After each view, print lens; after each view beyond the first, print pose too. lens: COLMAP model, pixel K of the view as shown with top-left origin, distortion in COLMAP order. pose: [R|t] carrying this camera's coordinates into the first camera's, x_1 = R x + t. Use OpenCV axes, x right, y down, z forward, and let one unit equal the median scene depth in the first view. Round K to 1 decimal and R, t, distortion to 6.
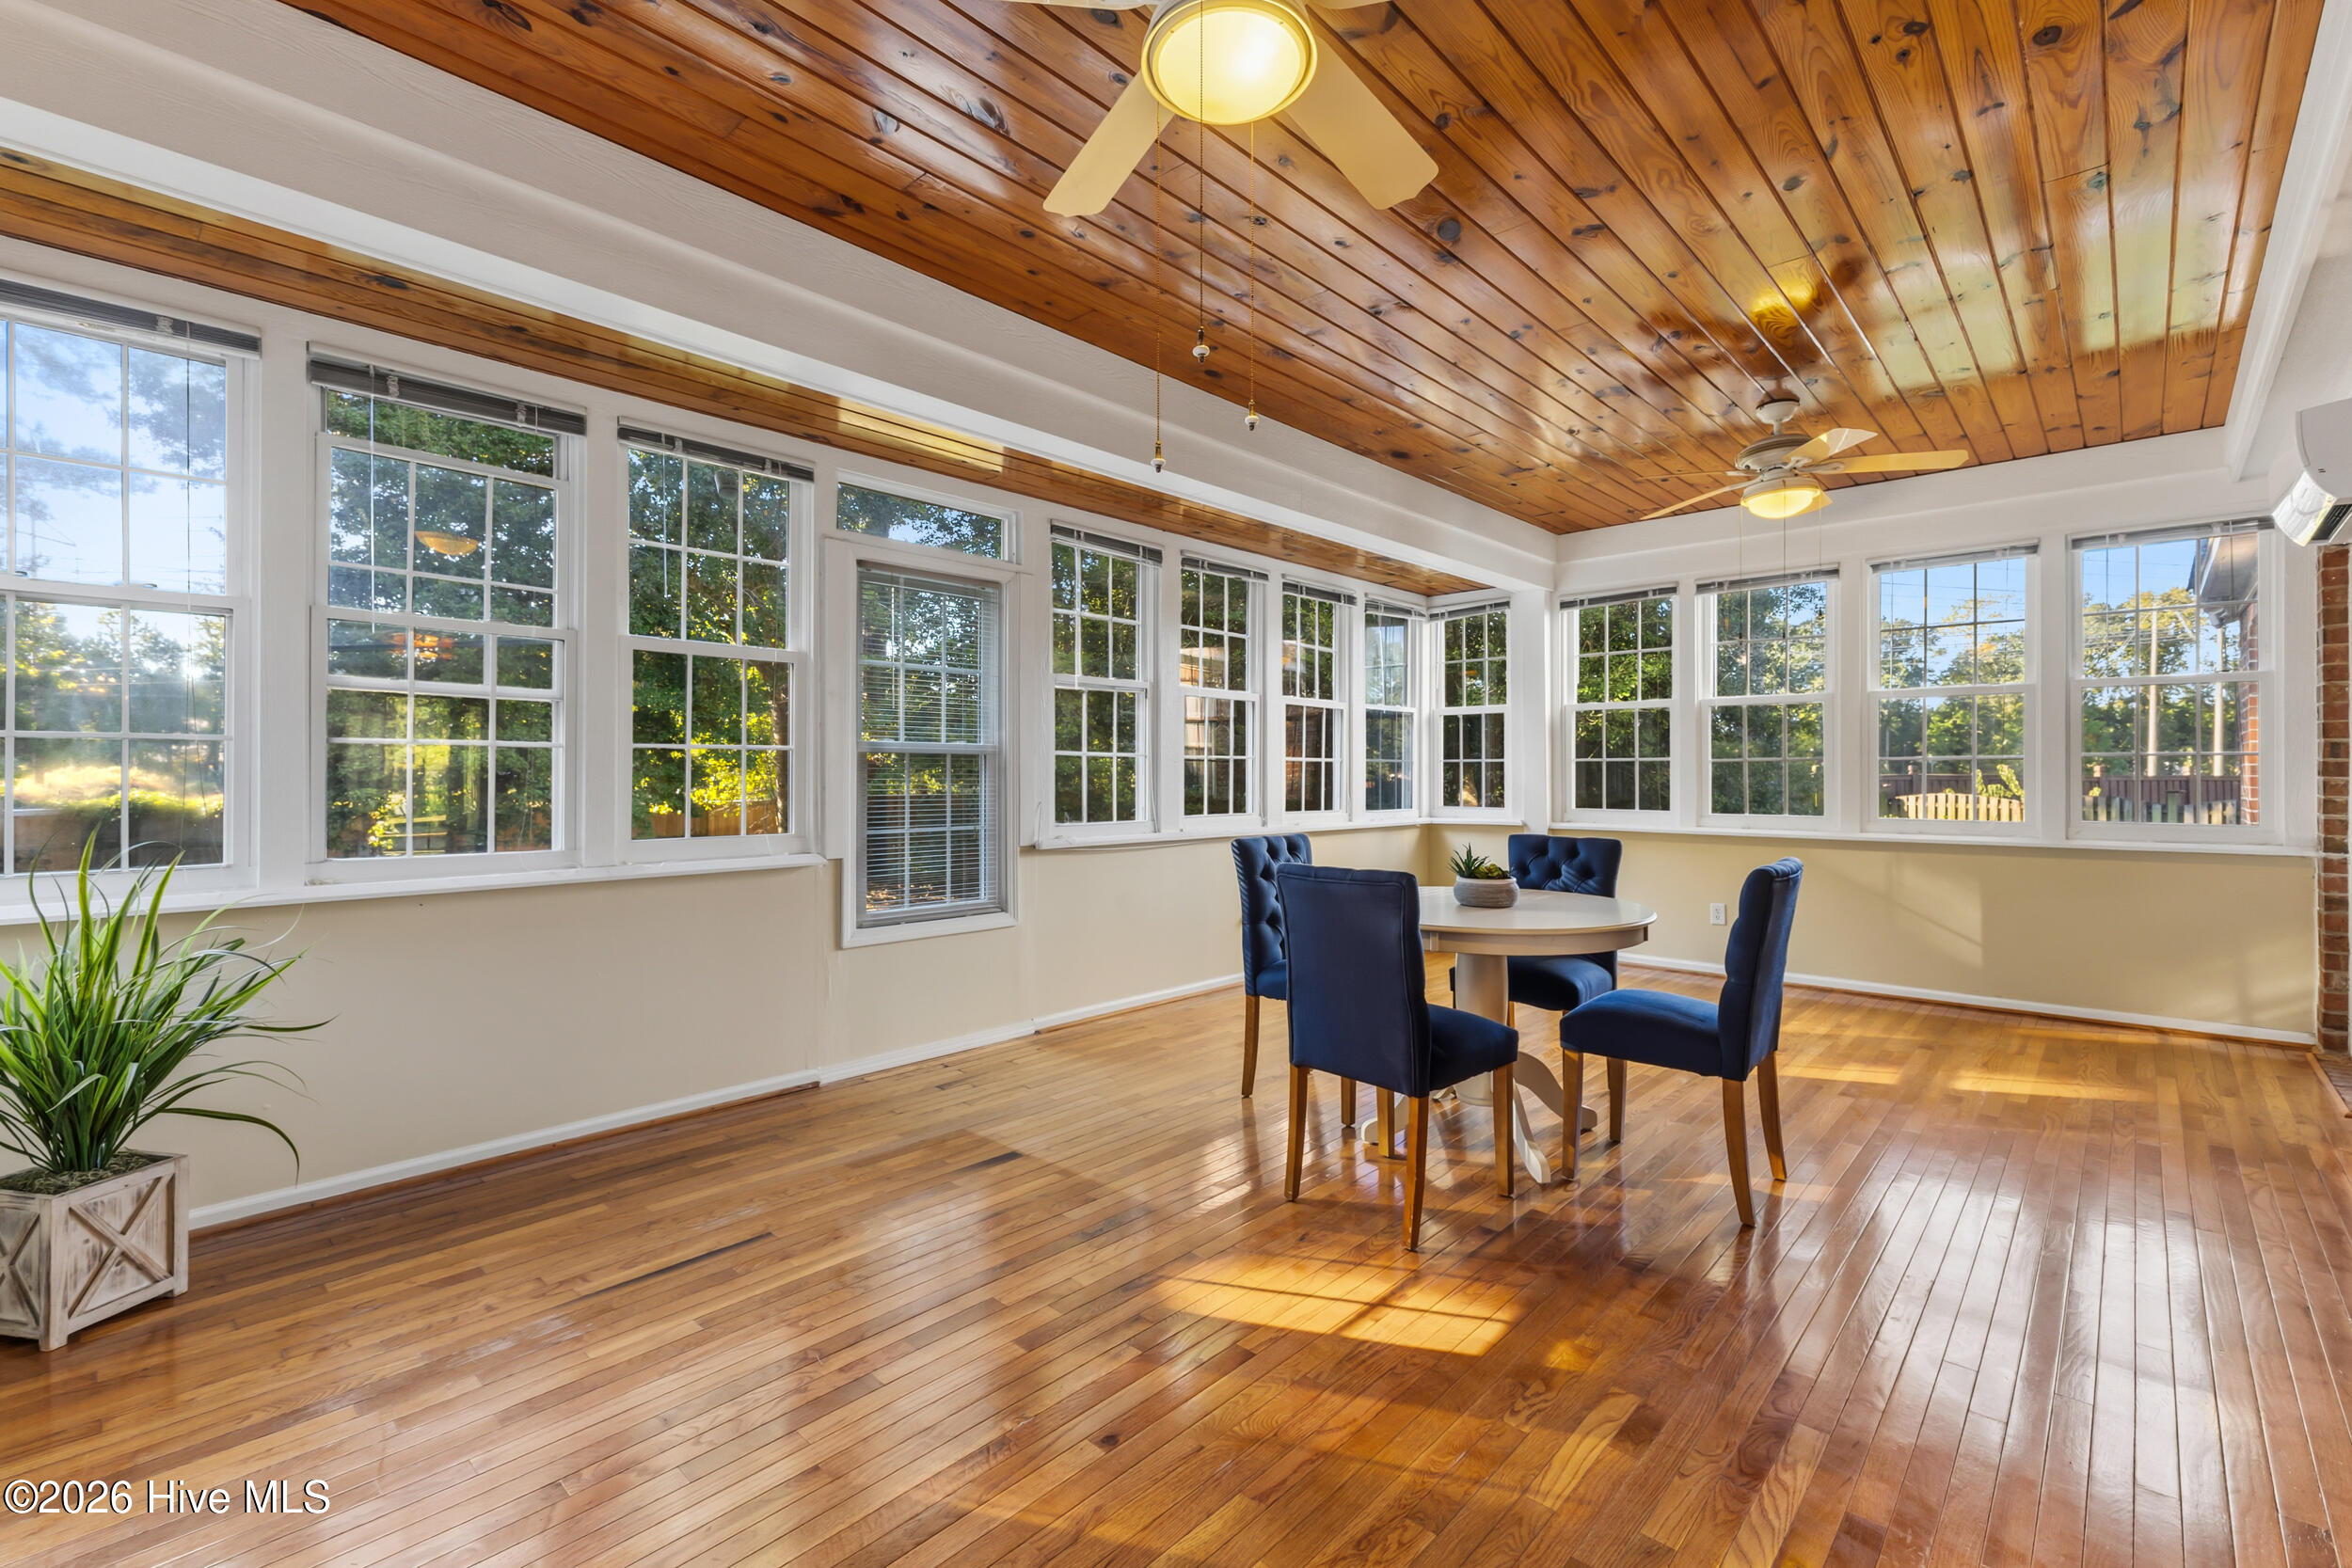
lens RADIAL K [[1019.1, 0, 1185.2], [0, 1019.1, 774.3], [0, 0, 1]] dist [0.005353, -0.001060]
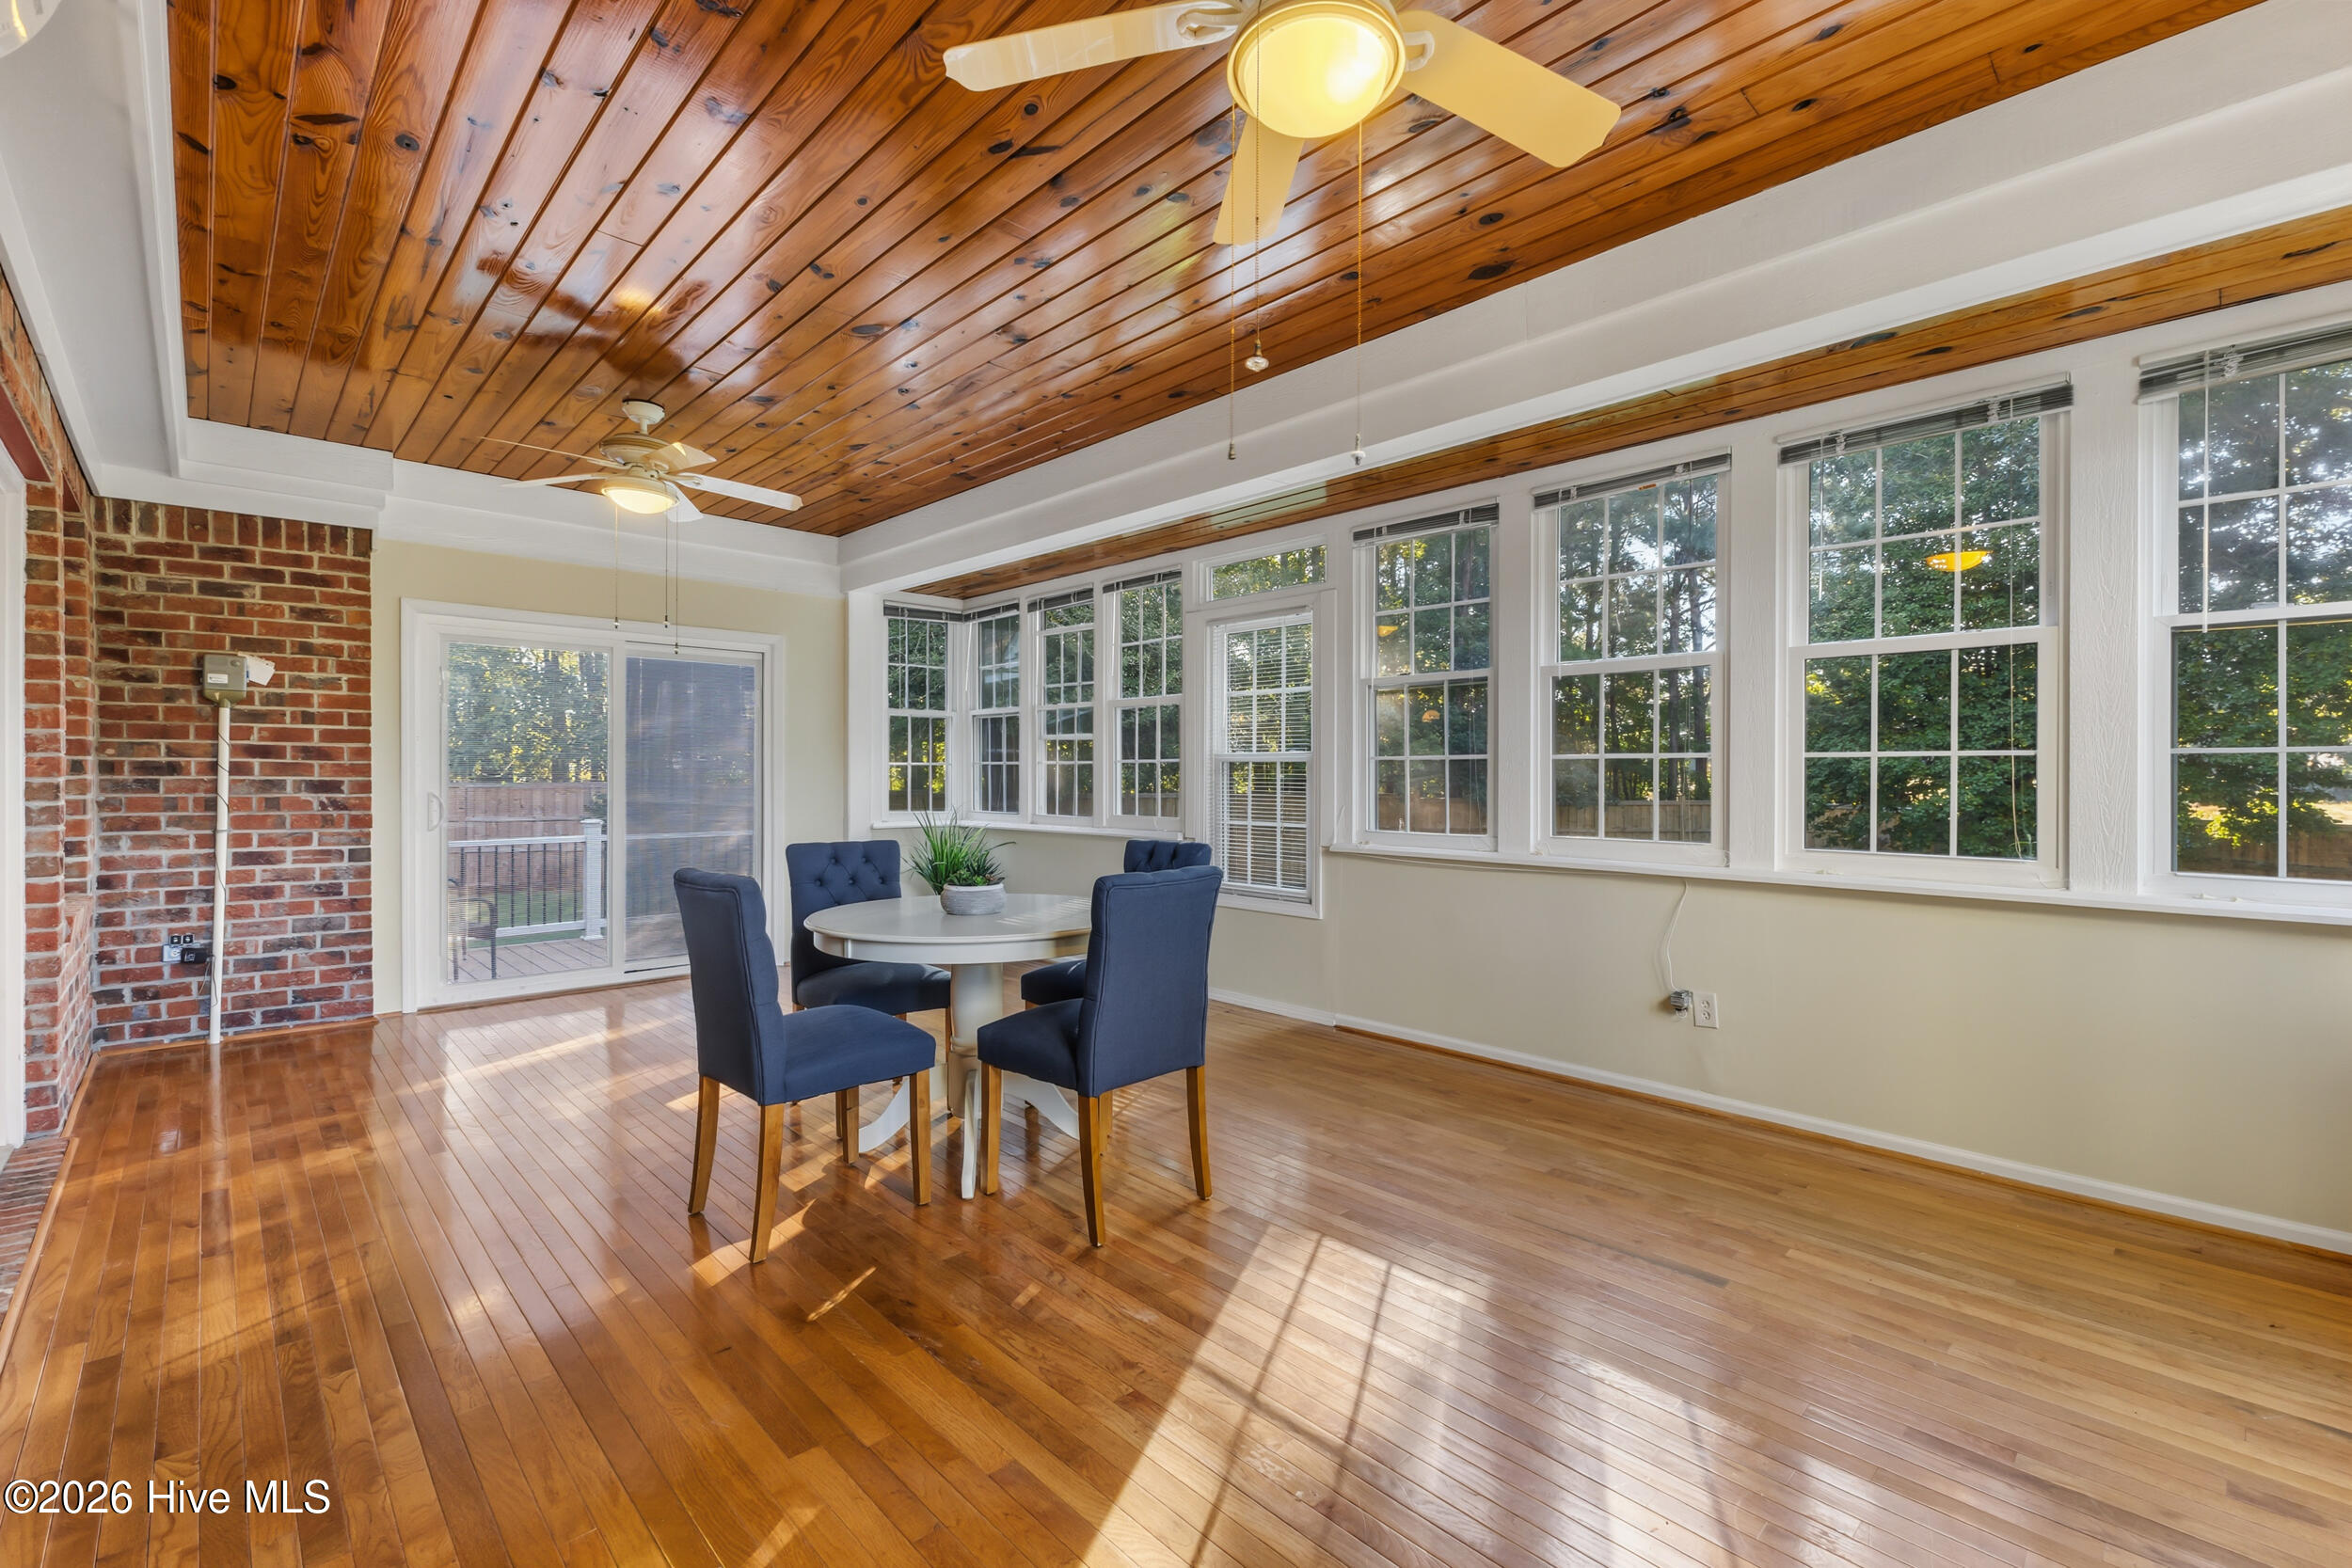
lens RADIAL K [[1019.1, 0, 1185.2], [0, 1019.1, 774.3], [0, 0, 1]] dist [0.005353, -0.001060]
pose [[-0.052425, -0.002562, -0.998622, 1.028592], [-0.004820, 0.999986, -0.002312, -0.002148], [0.998613, 0.004692, -0.052437, 1.025116]]
